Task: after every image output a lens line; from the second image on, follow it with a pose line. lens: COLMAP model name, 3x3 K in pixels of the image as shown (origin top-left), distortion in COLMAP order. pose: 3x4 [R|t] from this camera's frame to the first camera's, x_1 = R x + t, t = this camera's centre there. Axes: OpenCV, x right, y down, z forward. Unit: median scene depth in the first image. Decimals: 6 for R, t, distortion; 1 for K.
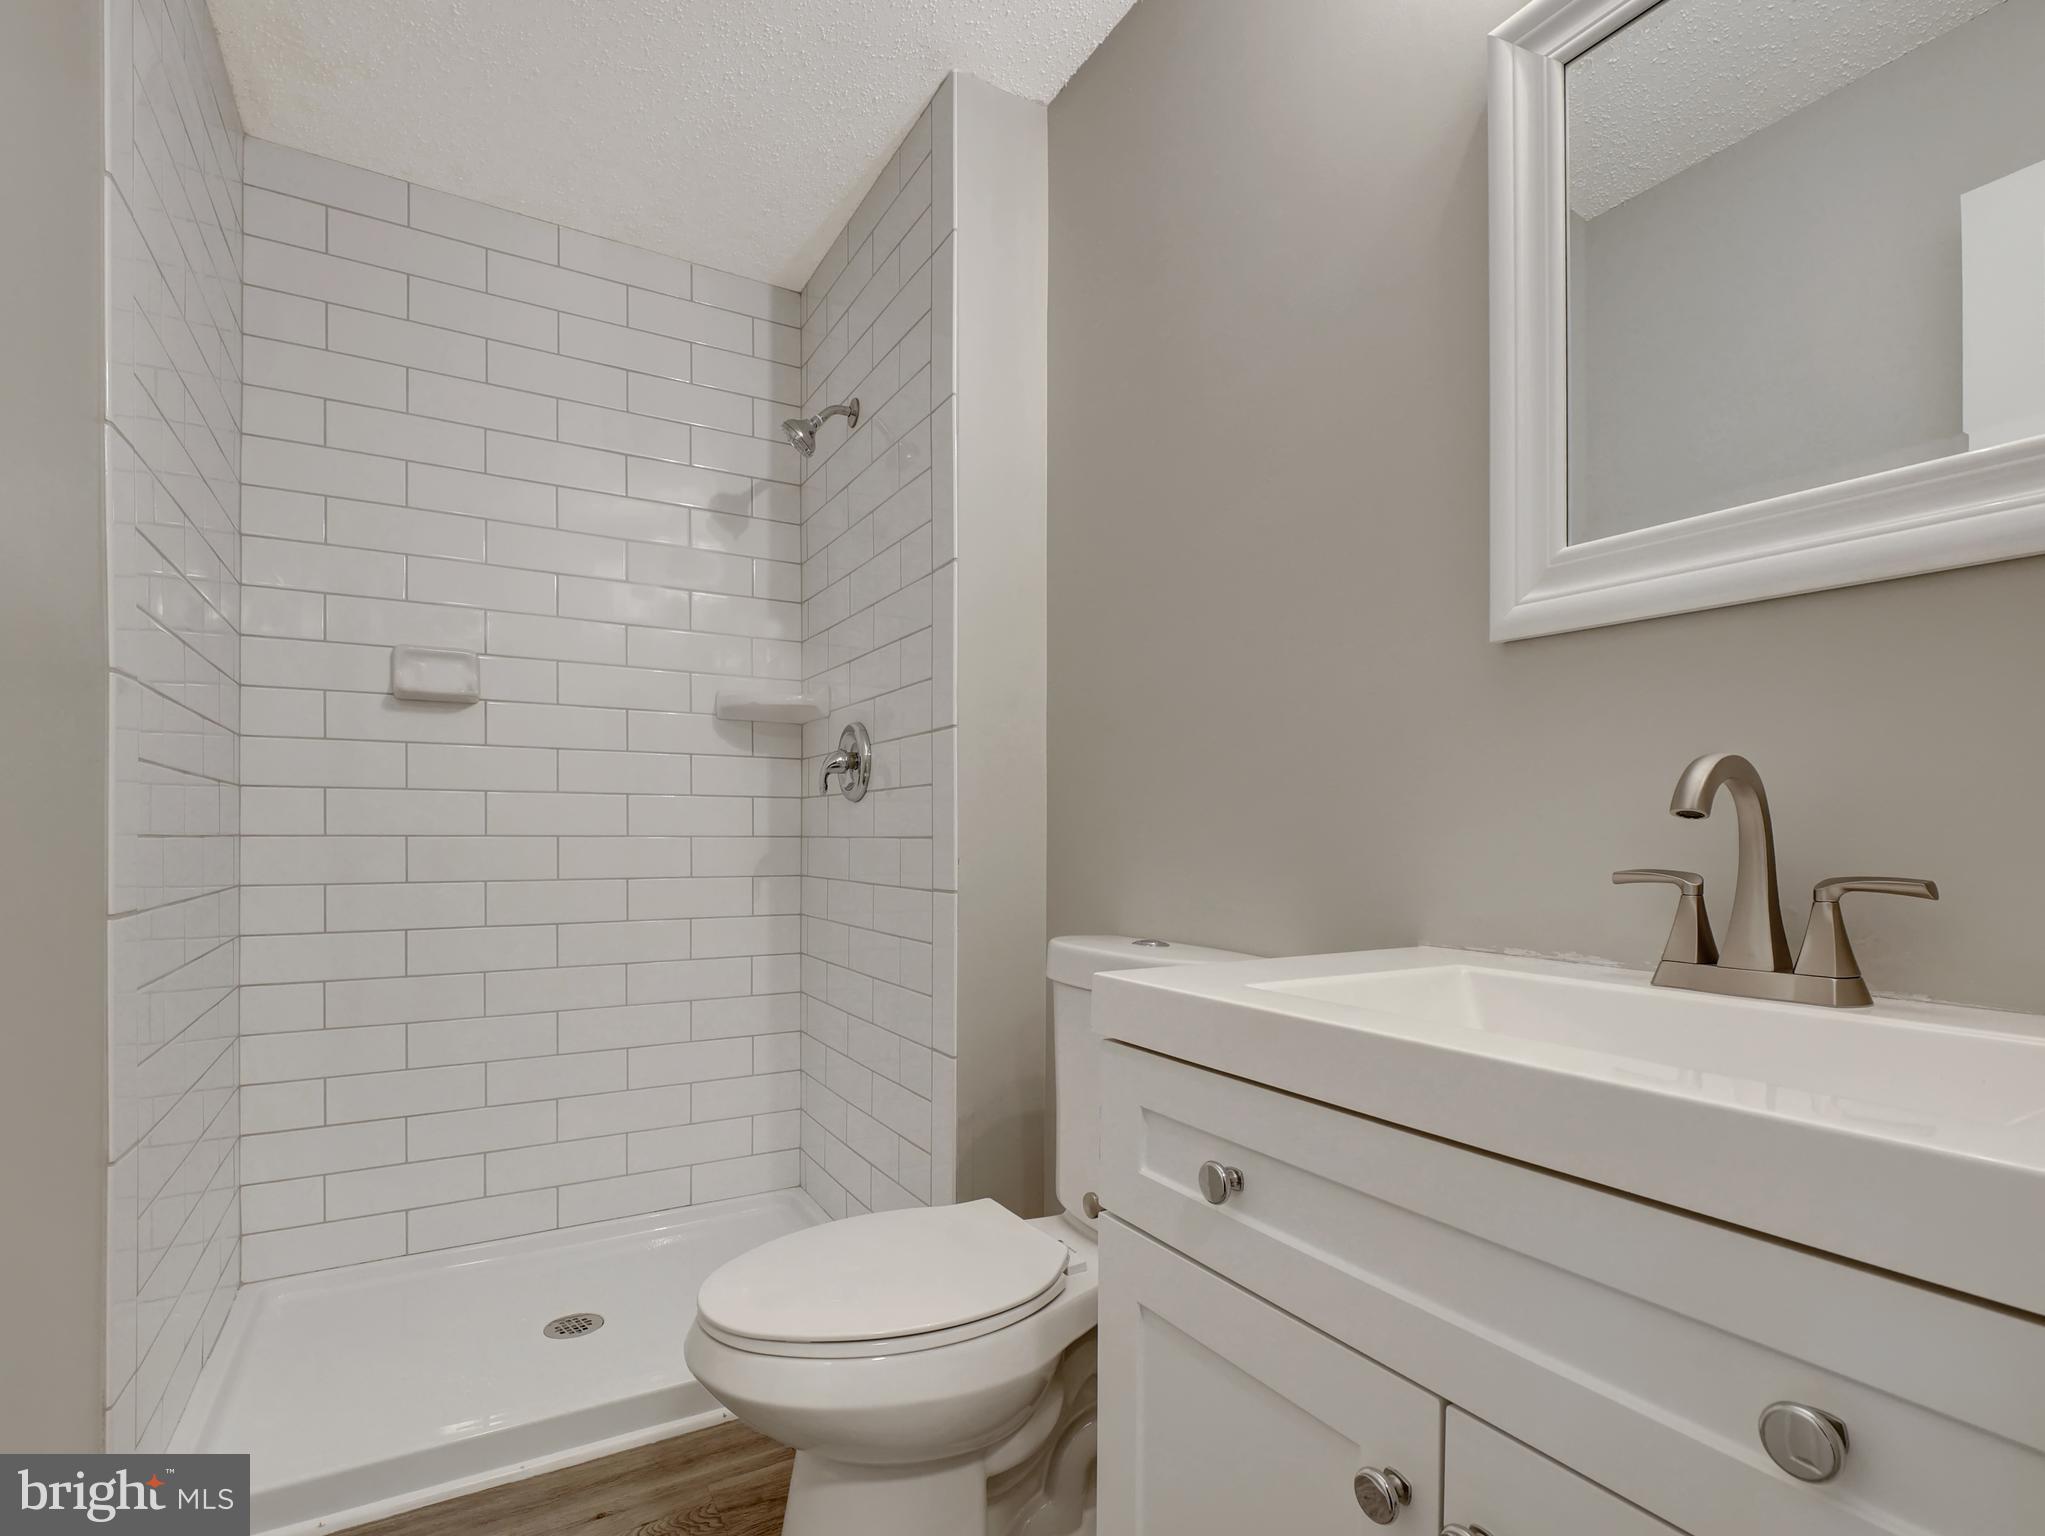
lens RADIAL K [[980.2, 0, 971.5], [0, 980.2, 840.3], [0, 0, 1]] dist [0.001931, -0.000098]
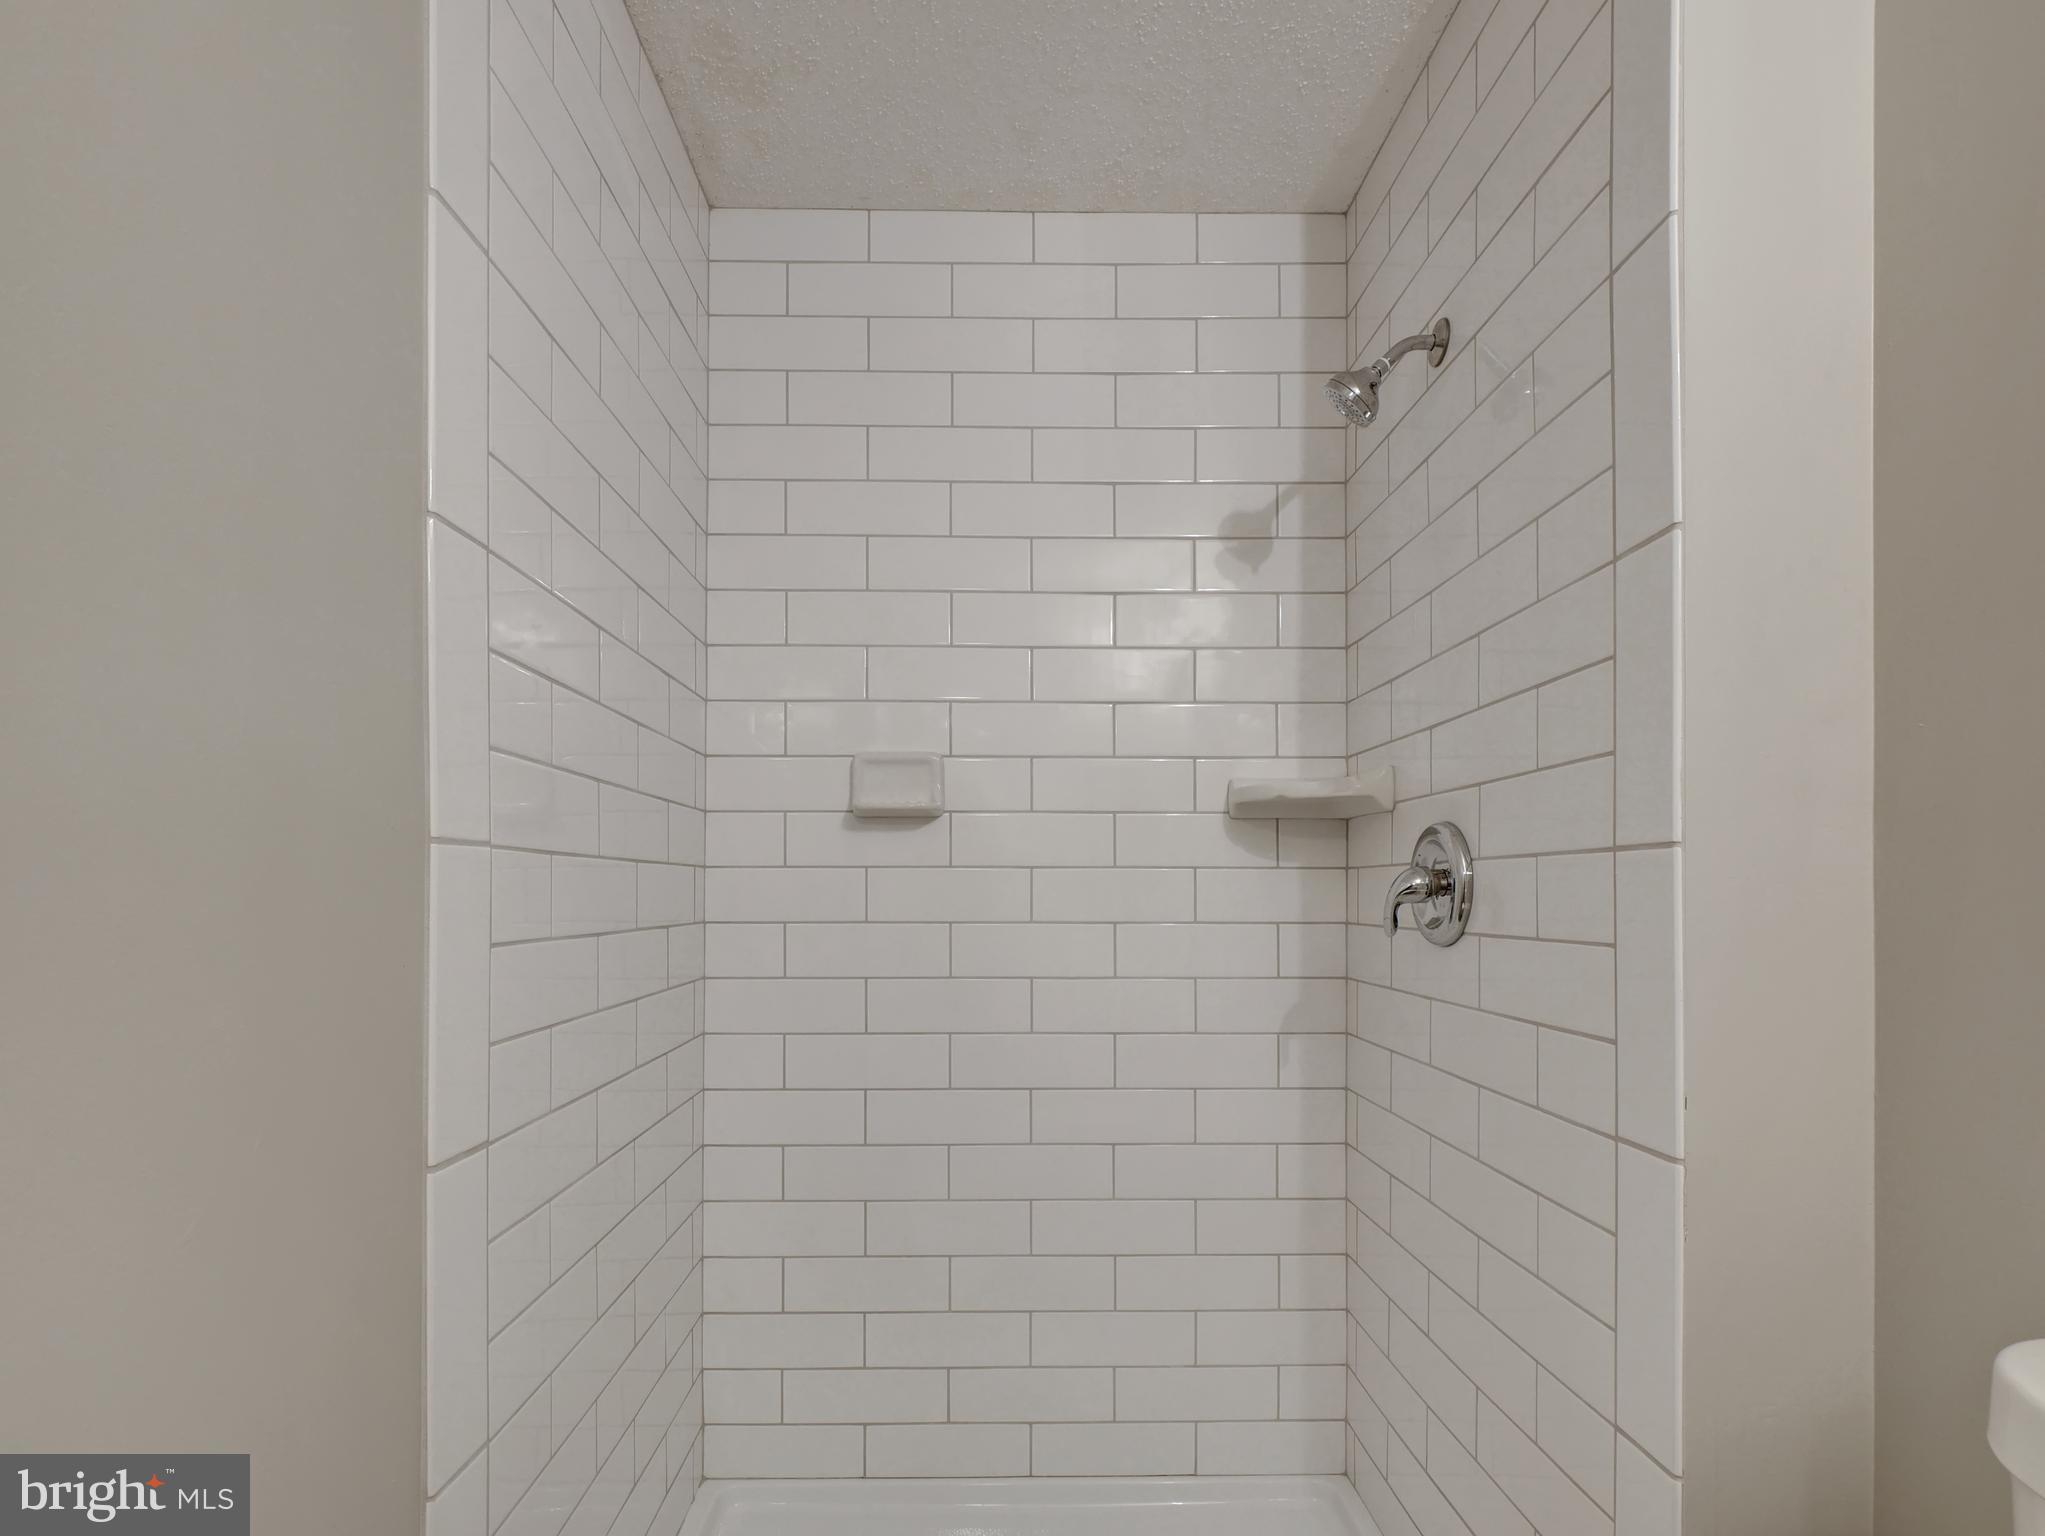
lens RADIAL K [[962.0, 0, 998.8], [0, 962.0, 896.0], [0, 0, 1]] dist [0.002127, -0.000266]
pose [[0.880765, 0.000520, -0.473553, -0.075024], [0.000419, 0.999998, 0.001878, -0.072301], [0.473553, -0.001853, 0.880763, 0.302508]]
